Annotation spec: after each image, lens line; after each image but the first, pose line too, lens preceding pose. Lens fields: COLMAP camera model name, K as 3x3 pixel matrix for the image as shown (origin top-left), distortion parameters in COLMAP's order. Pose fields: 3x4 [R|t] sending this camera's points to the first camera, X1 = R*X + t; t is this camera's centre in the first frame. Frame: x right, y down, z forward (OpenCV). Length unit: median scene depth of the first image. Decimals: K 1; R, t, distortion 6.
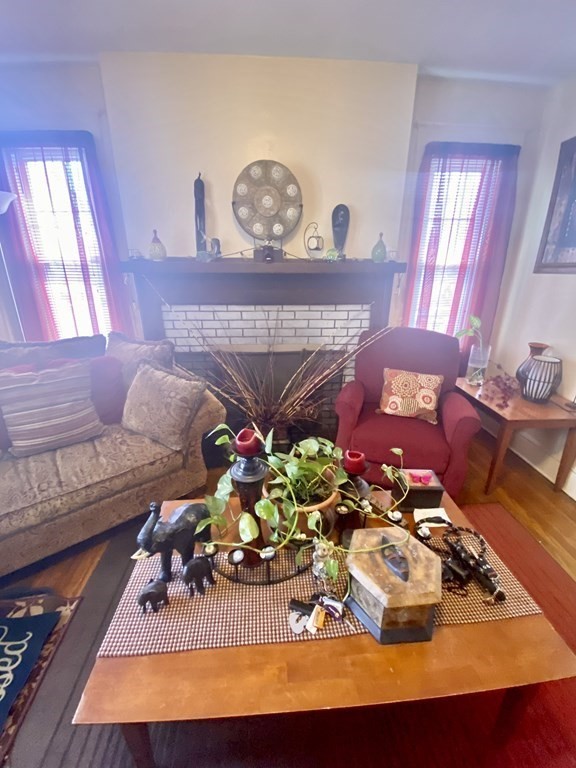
lens RADIAL K [[311.1, 0, 288.0], [0, 311.1, 384.0], [0, 0, 1]] dist [-0.014276, -0.000645]
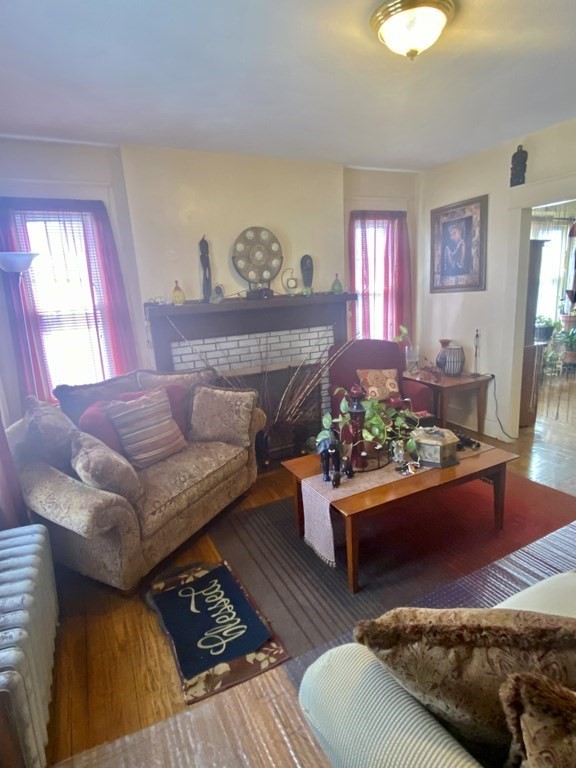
lens RADIAL K [[404.6, 0, 288.0], [0, 404.6, 384.0], [0, 0, 1]] dist [0.001169, 0.000398]
pose [[0.923196, -0.143708, 0.356451, -0.589565], [0.190112, 0.976801, -0.098572, 0.122955], [-0.334017, 0.158767, 0.929100, -0.500473]]
